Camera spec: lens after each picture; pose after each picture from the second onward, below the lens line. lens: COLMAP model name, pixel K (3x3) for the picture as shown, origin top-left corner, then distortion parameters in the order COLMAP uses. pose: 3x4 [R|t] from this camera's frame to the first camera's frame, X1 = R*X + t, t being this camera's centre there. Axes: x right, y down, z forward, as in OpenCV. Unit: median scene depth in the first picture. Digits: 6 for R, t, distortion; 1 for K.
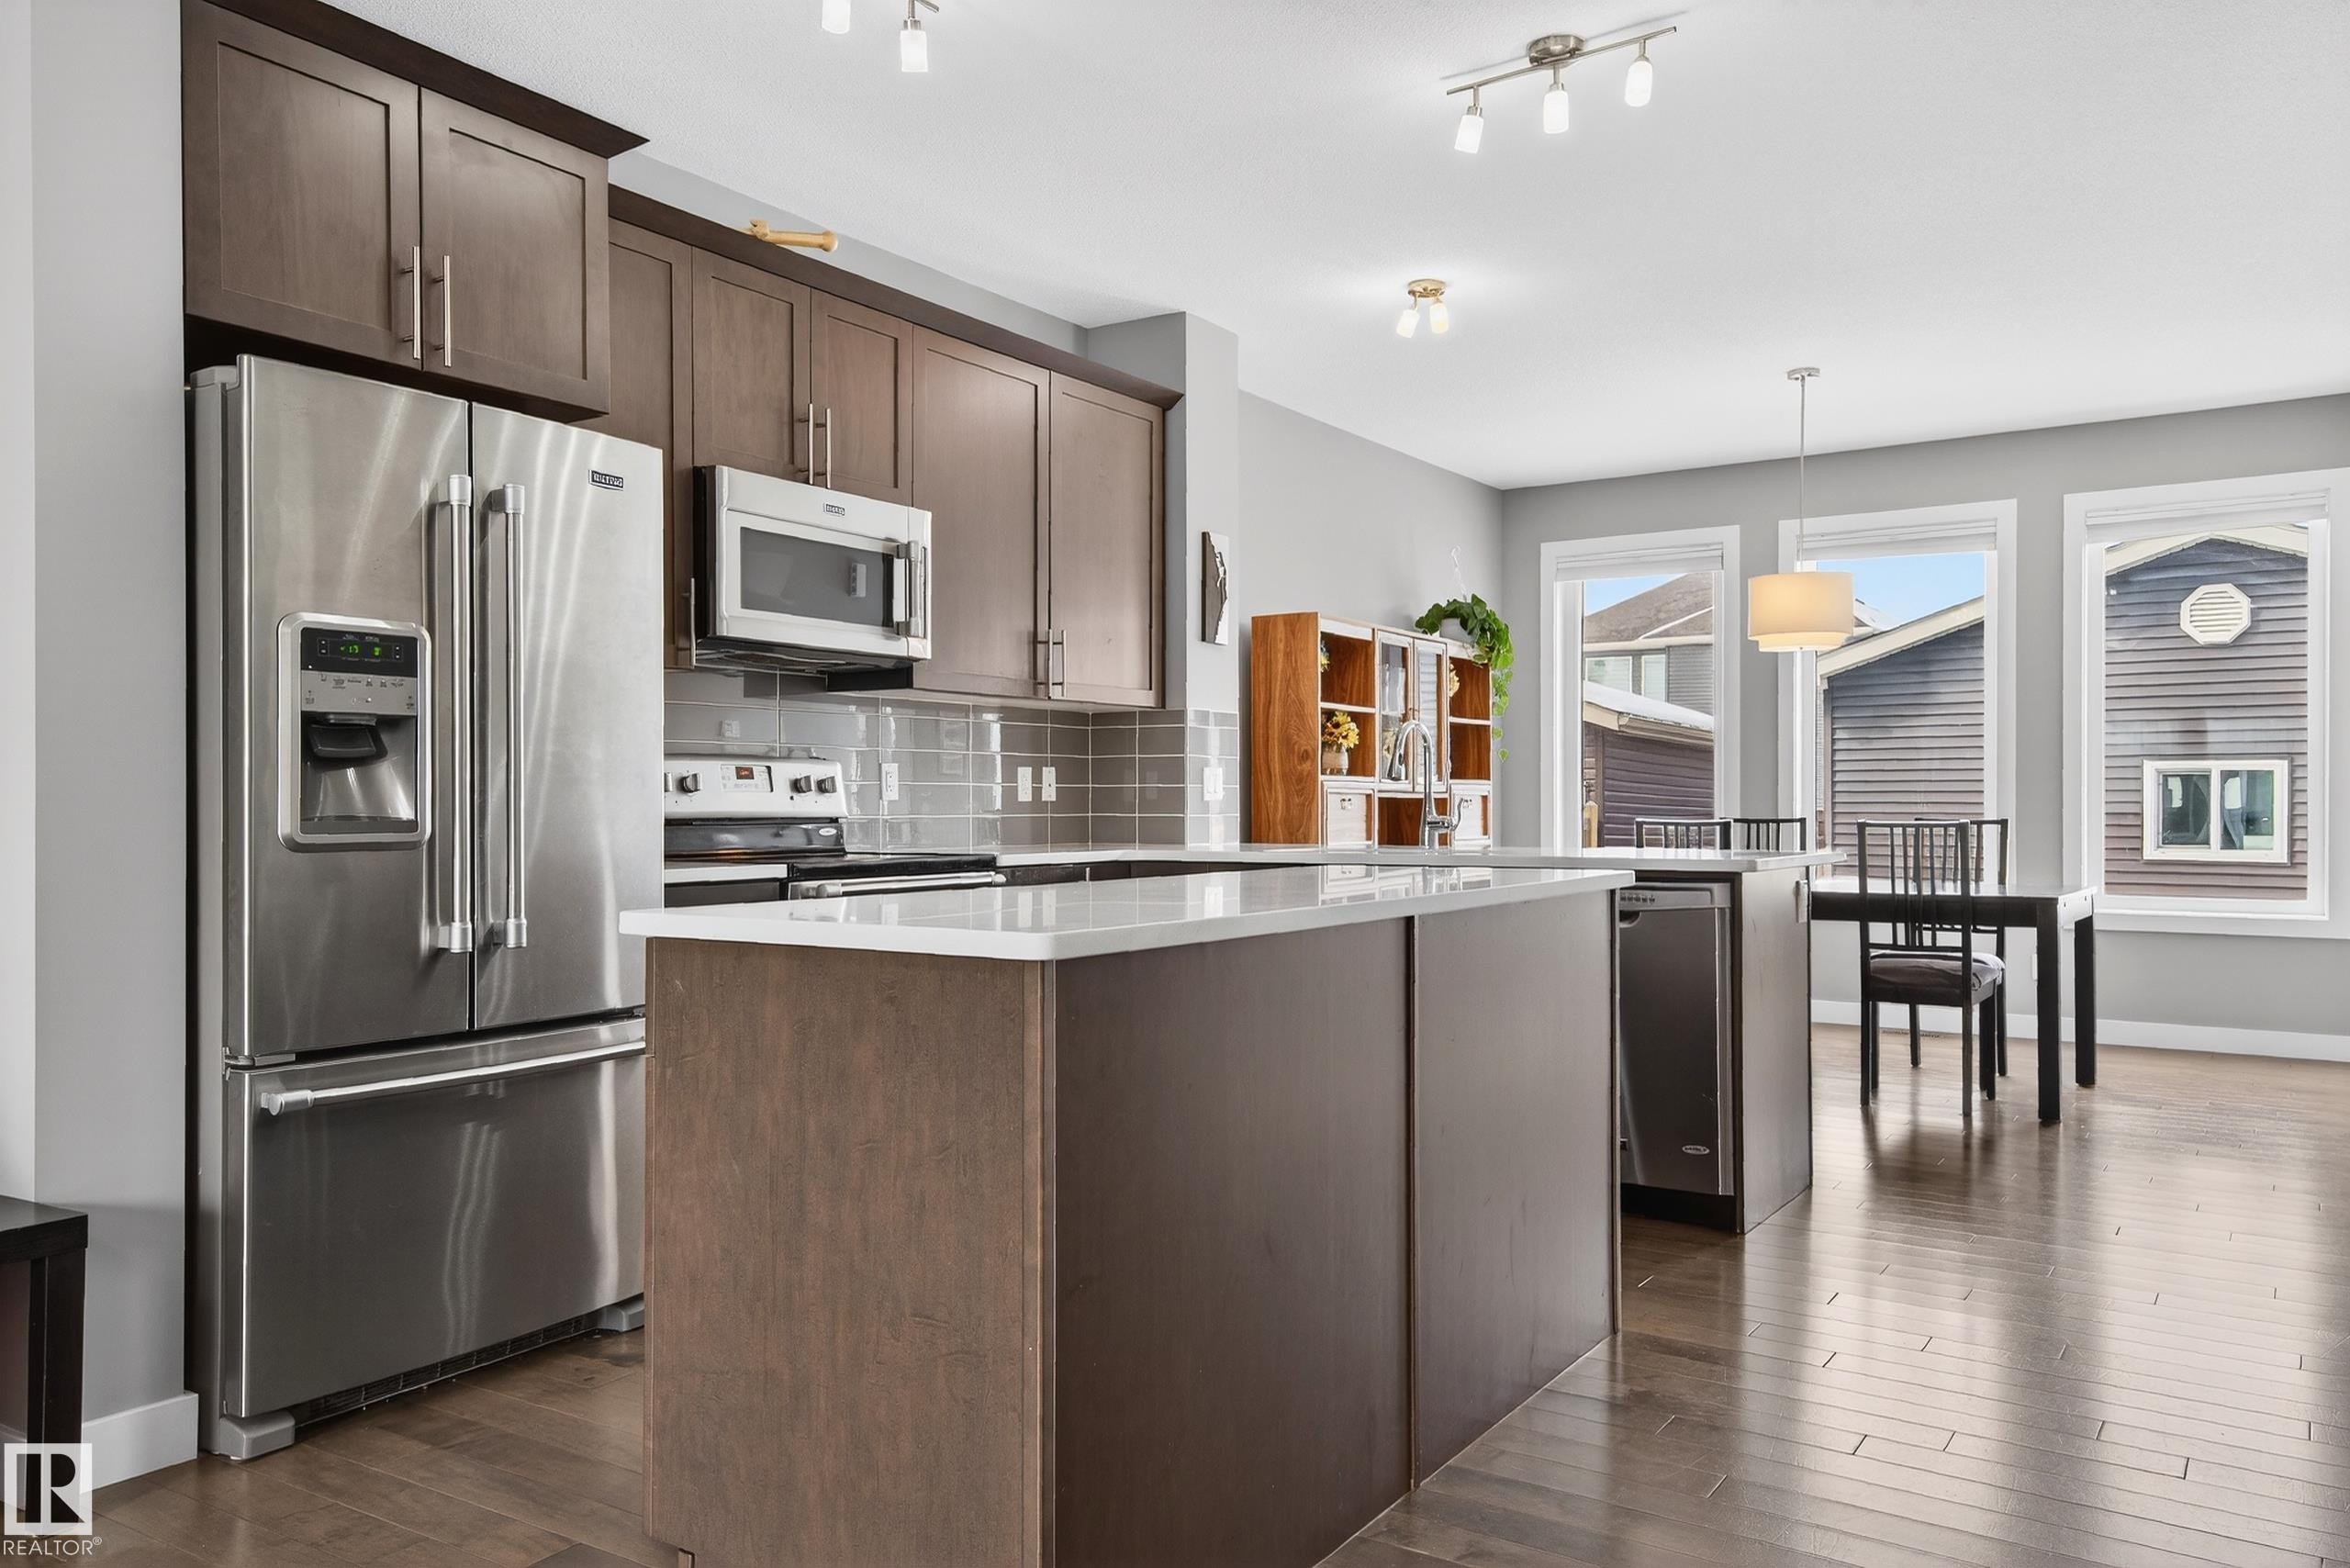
lens RADIAL K [[1687.1, 0, 1198.1], [0, 1687.1, 795.9], [0, 0, 1]] dist [0.046619, 0.004796]
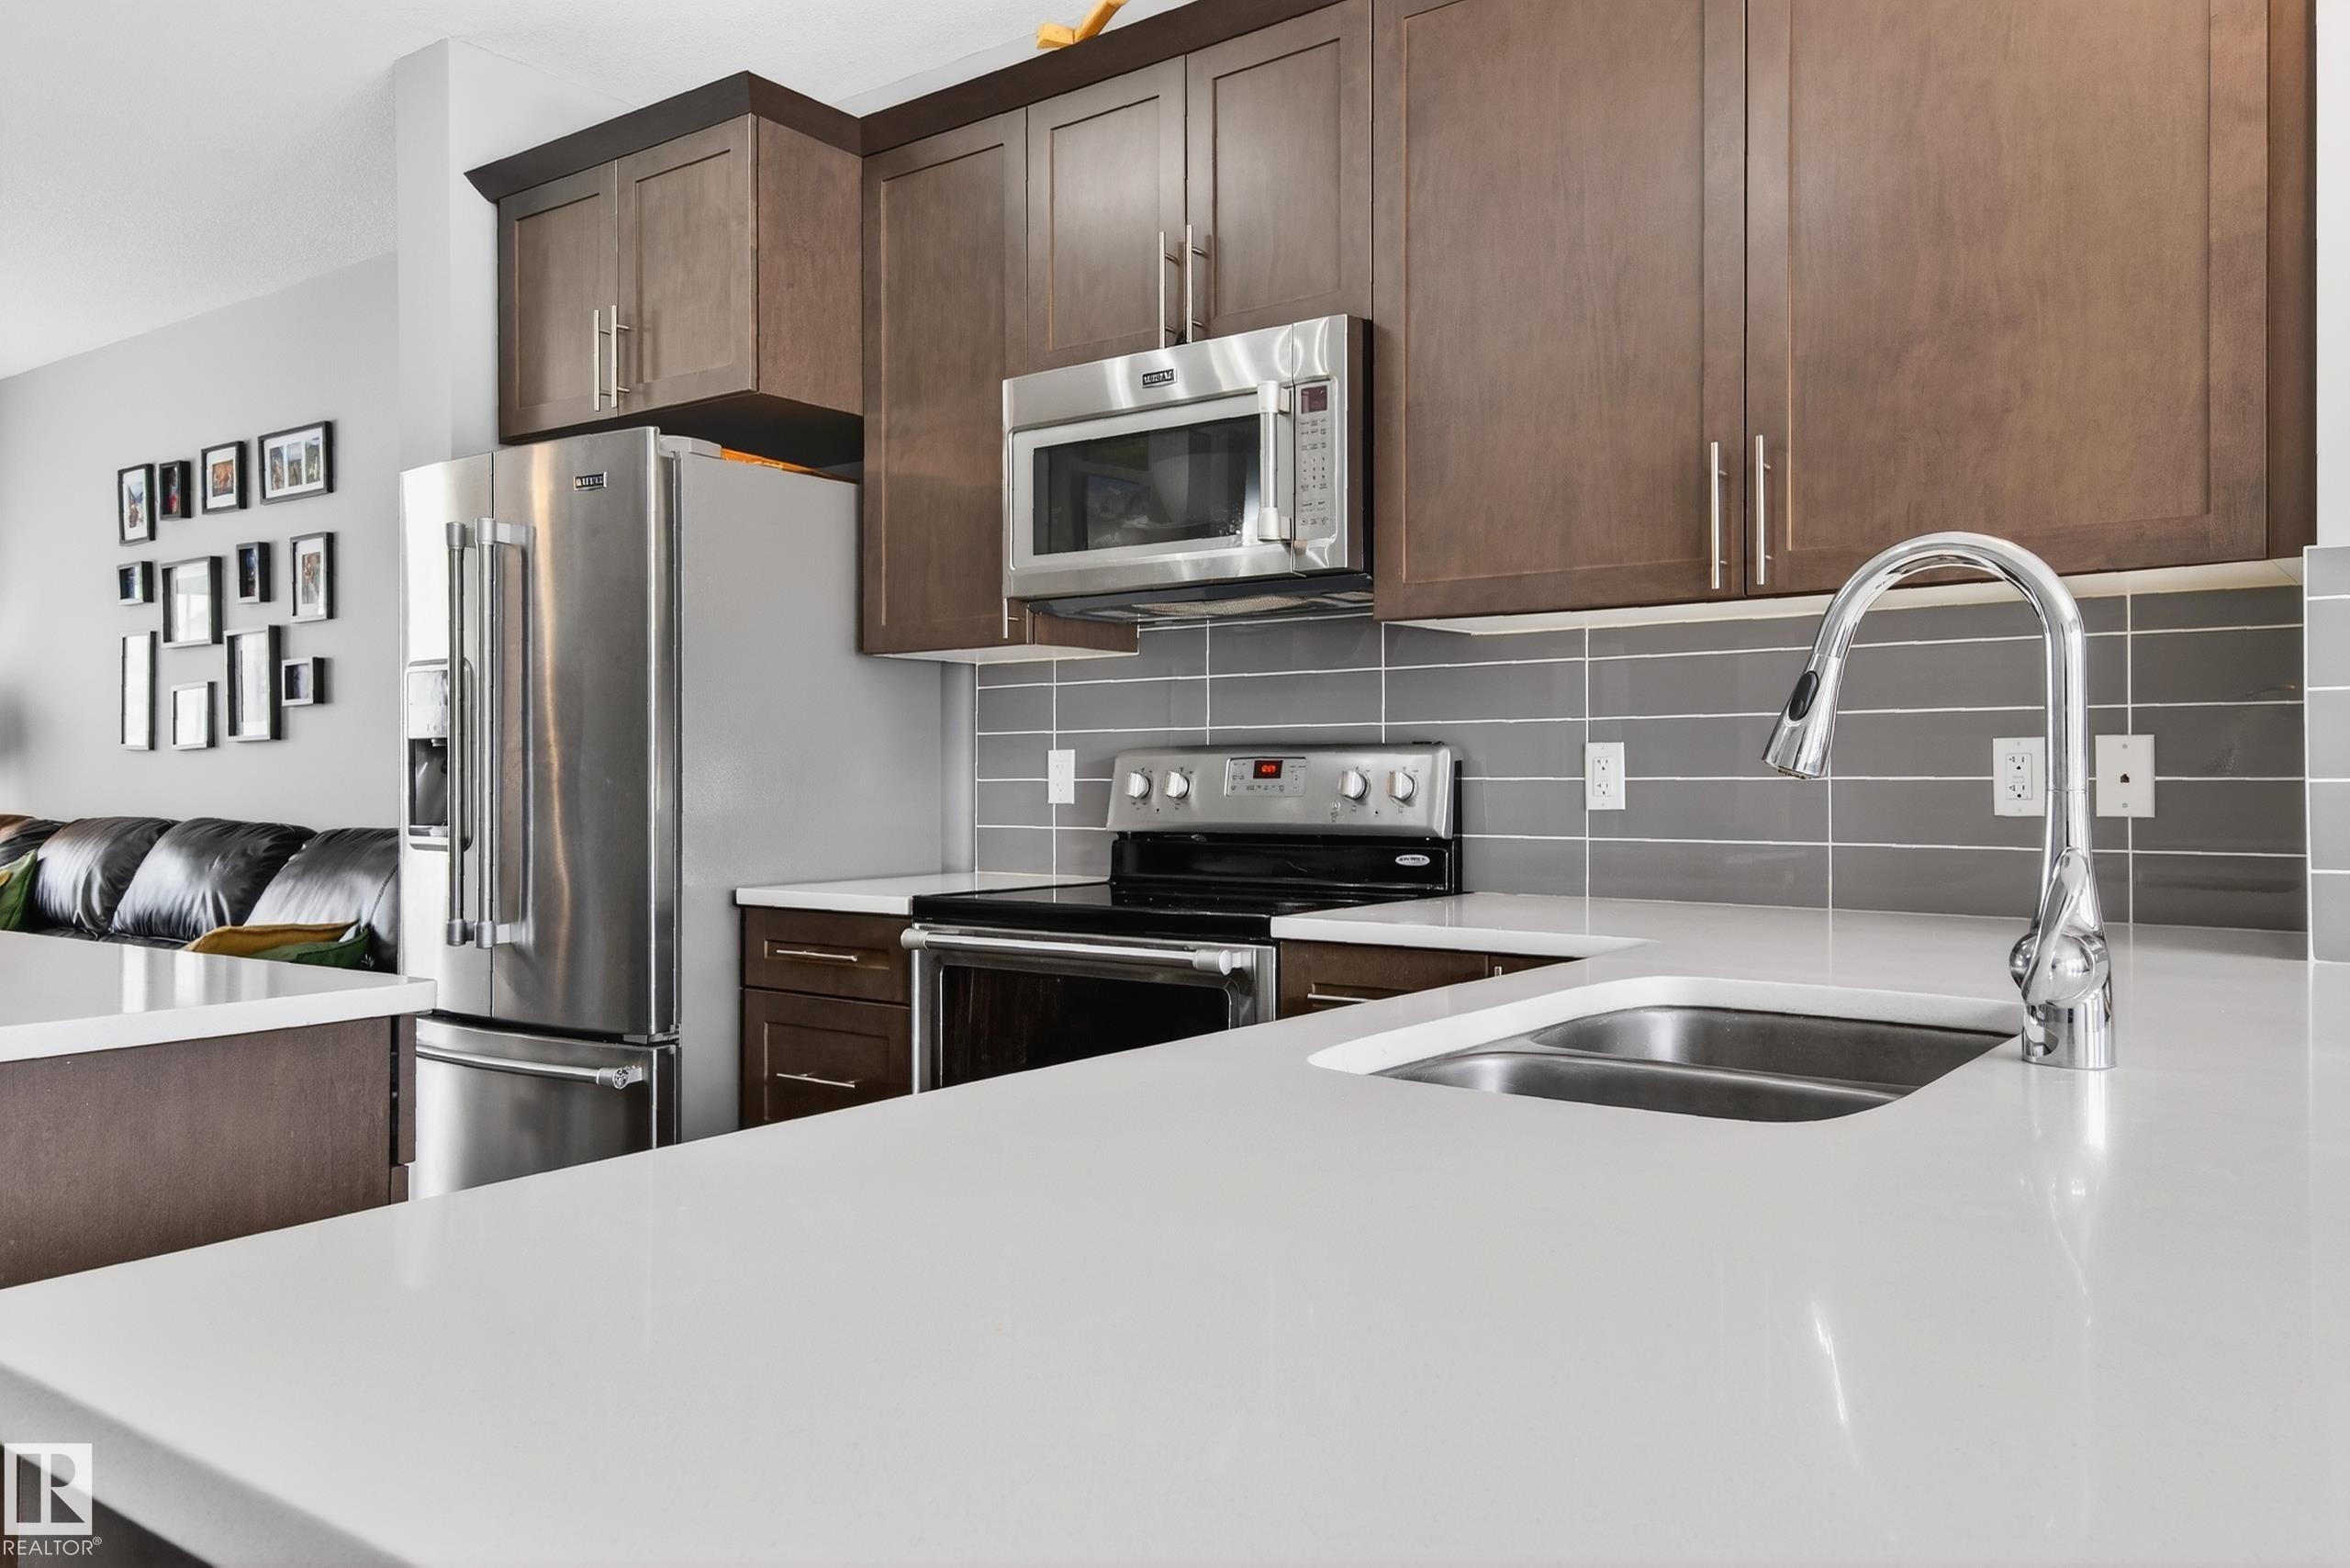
lens RADIAL K [[1687.1, 0, 1186.2], [0, 1687.1, 757.1], [0, 0, 1]] dist [0.046619, 0.004796]
pose [[-0.058265, -0.009664, -0.998254, 0.297121], [0.007405, 0.999921, -0.010112, -0.008019], [0.998274, -0.007982, -0.058189, 0.690284]]
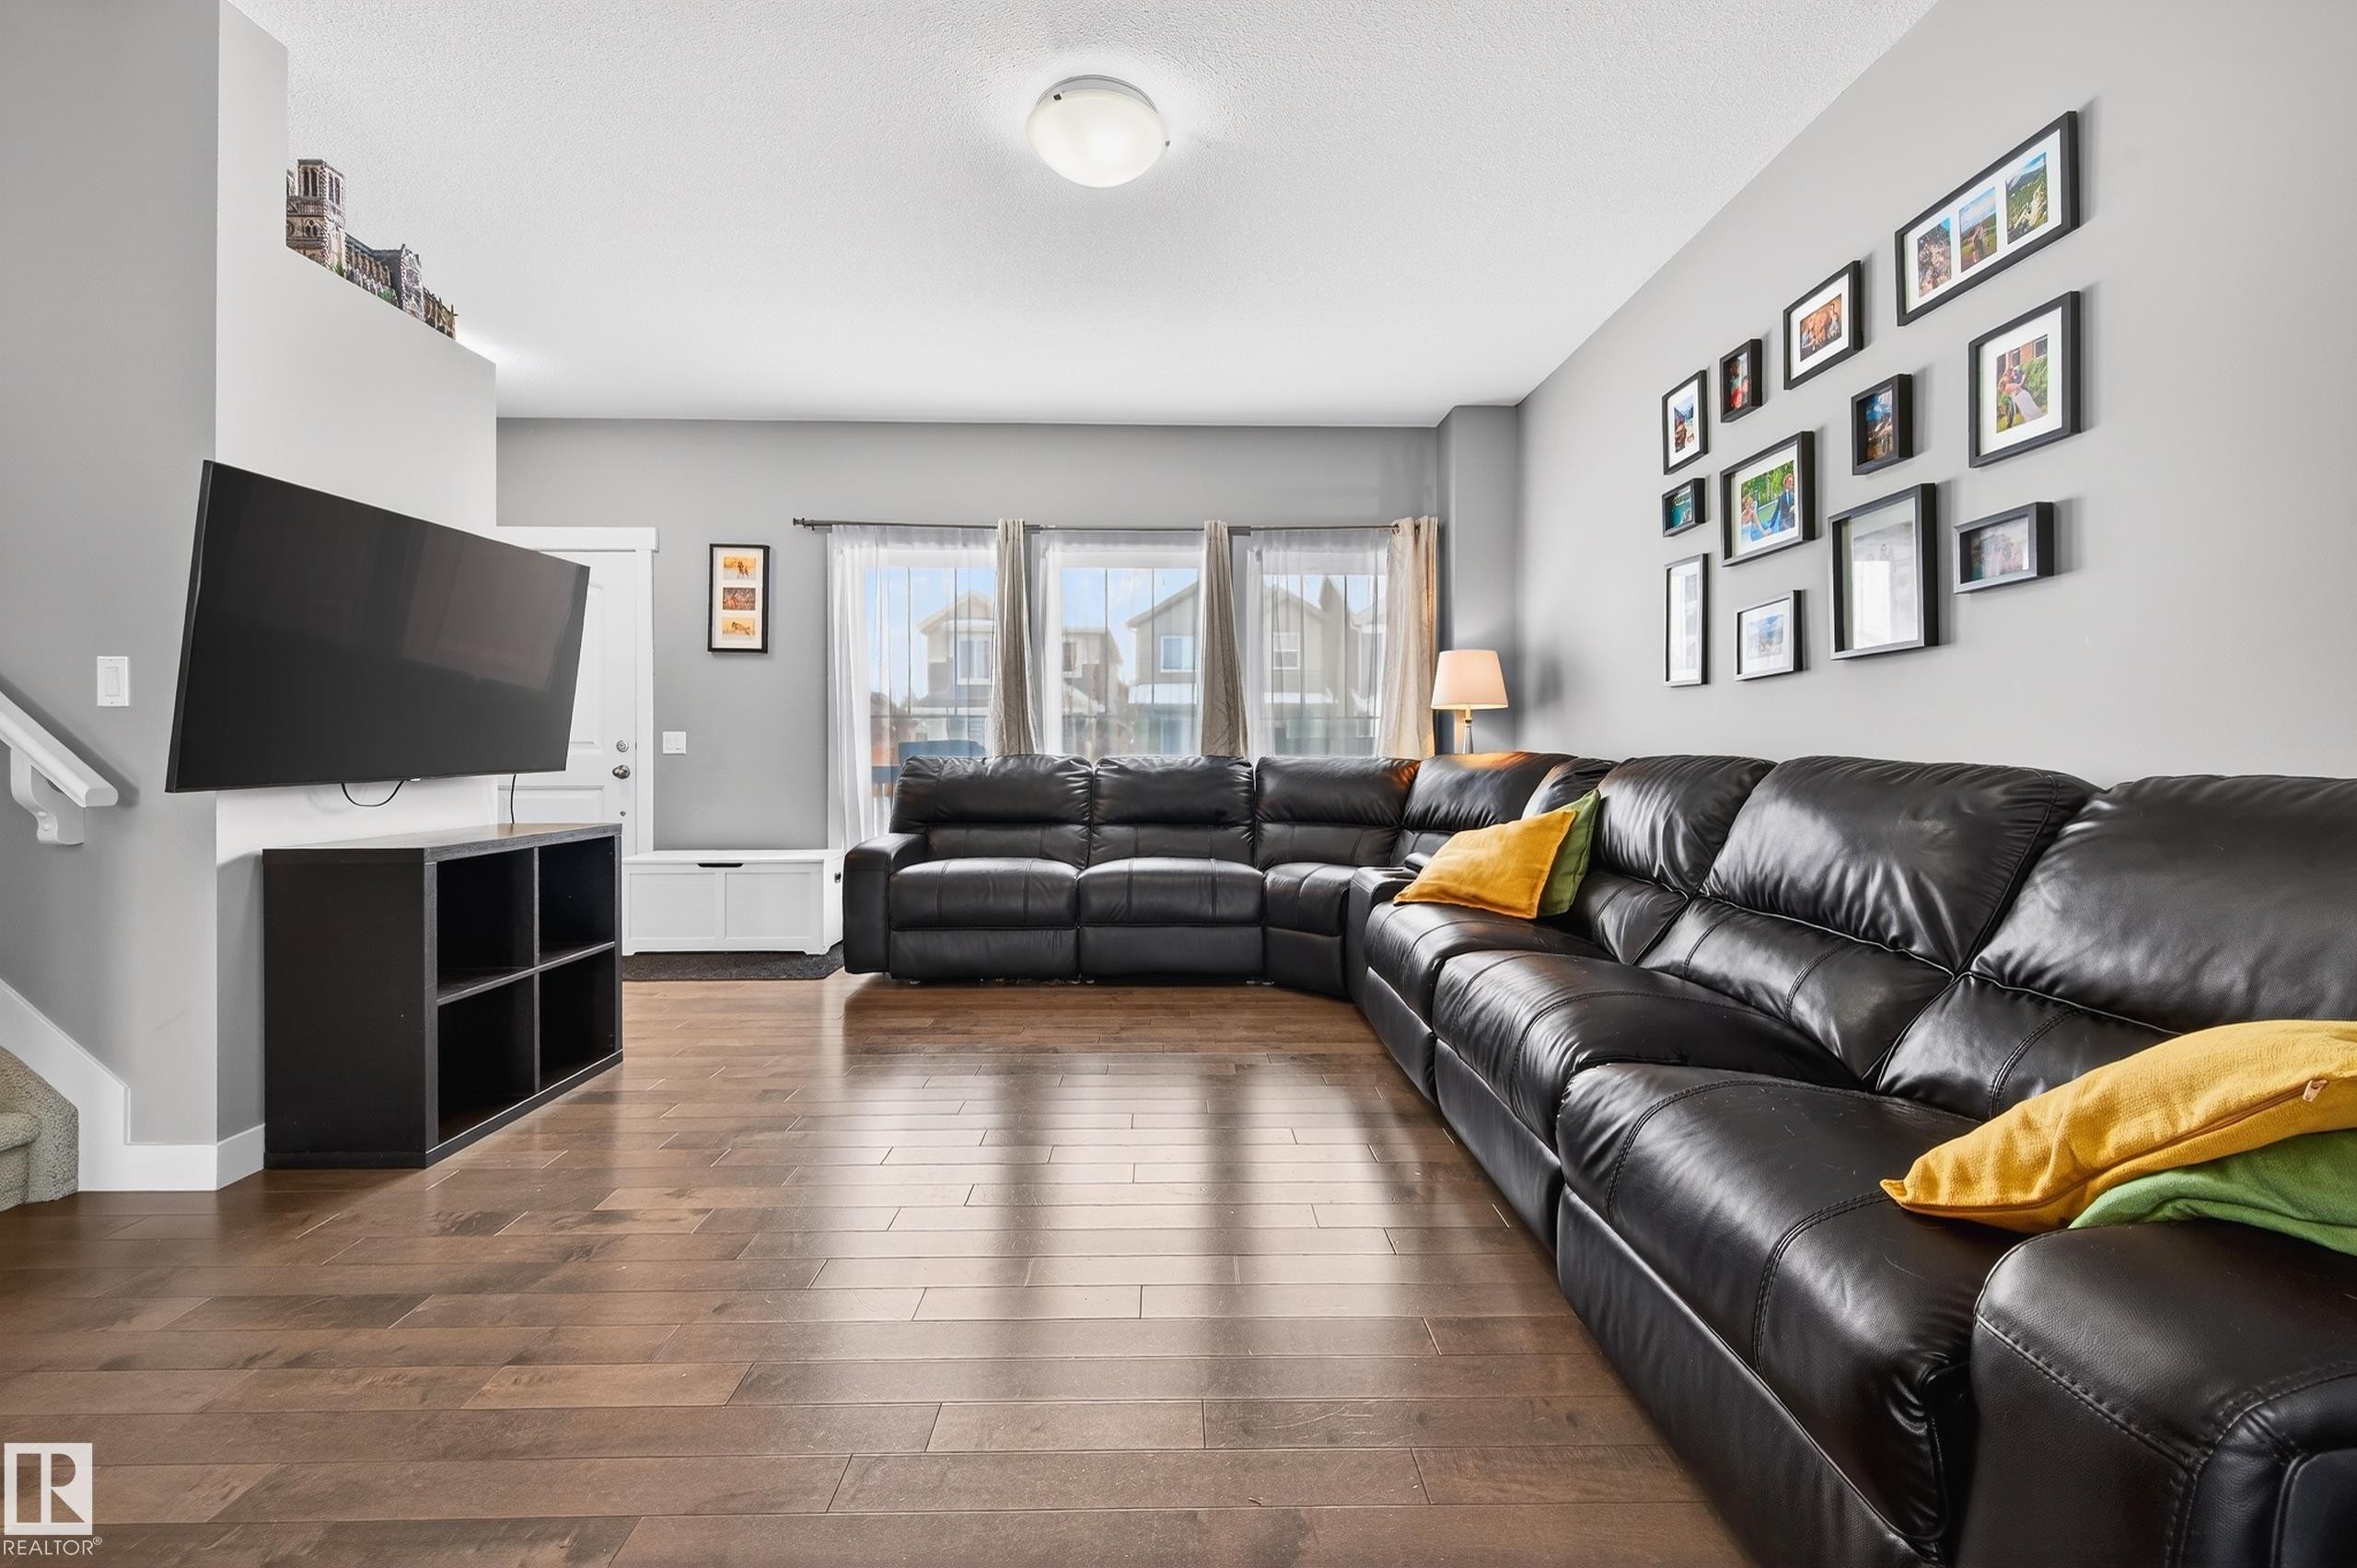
lens RADIAL K [[924.7, 0, 1186.8], [0, 924.7, 744.9], [0, 0, 1]] dist [0.007039, -0.002412]
pose [[-0.821727, -0.000249, -0.569881, -0.123954], [0.003125, 0.999983, -0.004943, 0.006436], [0.569872, -0.005842, -0.821712, 0.309827]]
